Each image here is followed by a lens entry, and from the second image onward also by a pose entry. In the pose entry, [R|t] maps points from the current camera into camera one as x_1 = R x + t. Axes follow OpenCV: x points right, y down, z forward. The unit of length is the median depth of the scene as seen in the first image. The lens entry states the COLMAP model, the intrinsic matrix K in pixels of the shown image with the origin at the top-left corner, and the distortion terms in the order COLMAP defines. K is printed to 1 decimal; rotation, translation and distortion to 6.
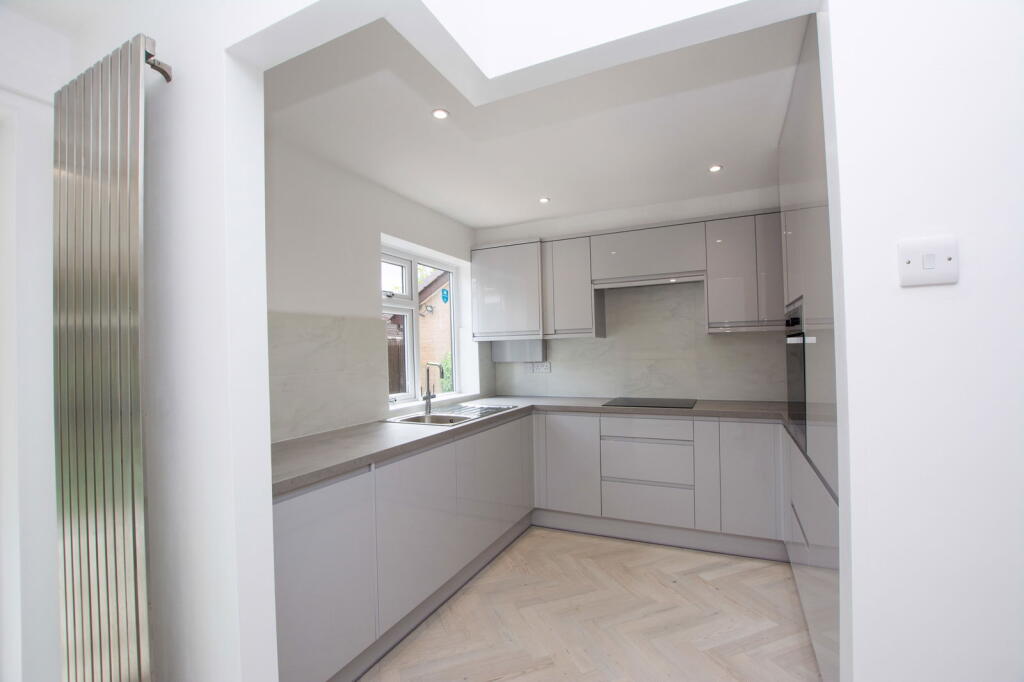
lens RADIAL K [[451.3, 0, 515.6], [0, 451.3, 344.8], [0, 0, 1]] dist [-0.029189, -0.000016]
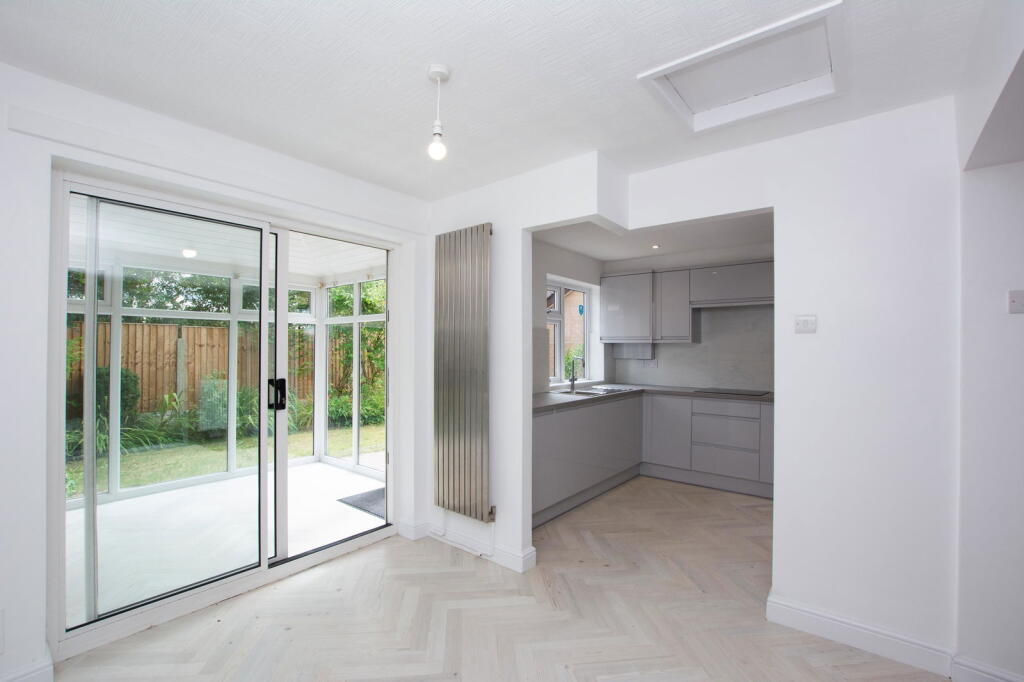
lens RADIAL K [[451.3, 0, 515.6], [0, 451.3, 344.8], [0, 0, 1]] dist [-0.029189, -0.000016]
pose [[0.971658, 0.029444, -0.234549, -0.025515], [-0.026958, 0.999541, 0.013798, -0.016408], [0.234847, -0.007084, 0.972006, -0.495967]]
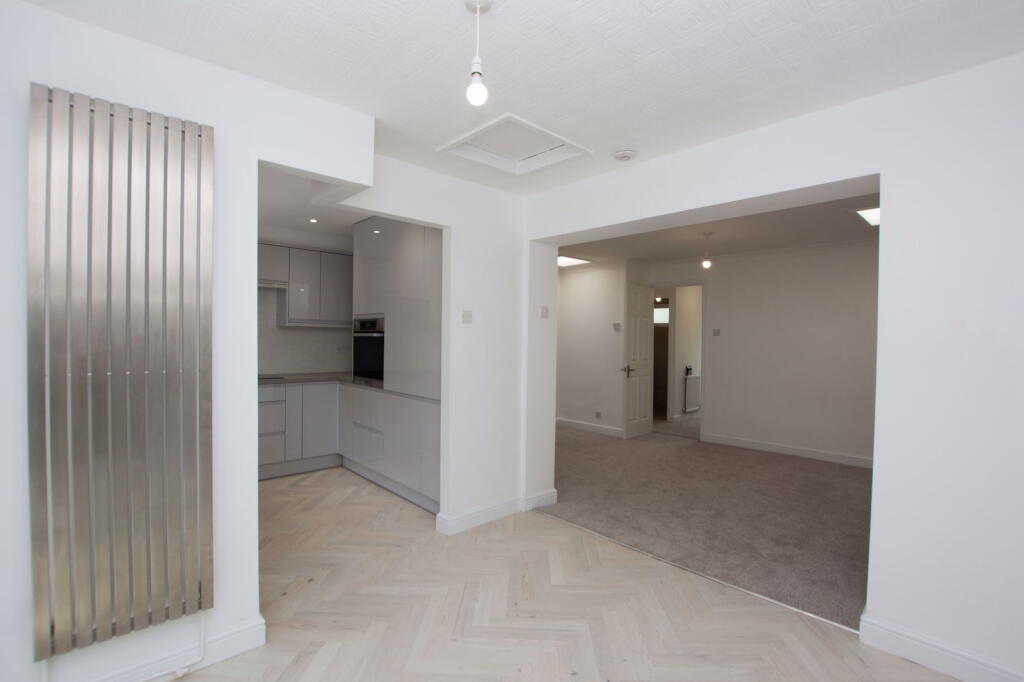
lens RADIAL K [[465.0, 0, 512.0], [0, 465.0, 341.0], [0, 0, 1]] dist [-0.026318, 0.000082]
pose [[0.376541, 0.021360, 0.926154, -0.641363], [-0.036641, 0.999295, -0.008149, 0.006739], [-0.925675, -0.030867, 0.377058, -0.210340]]
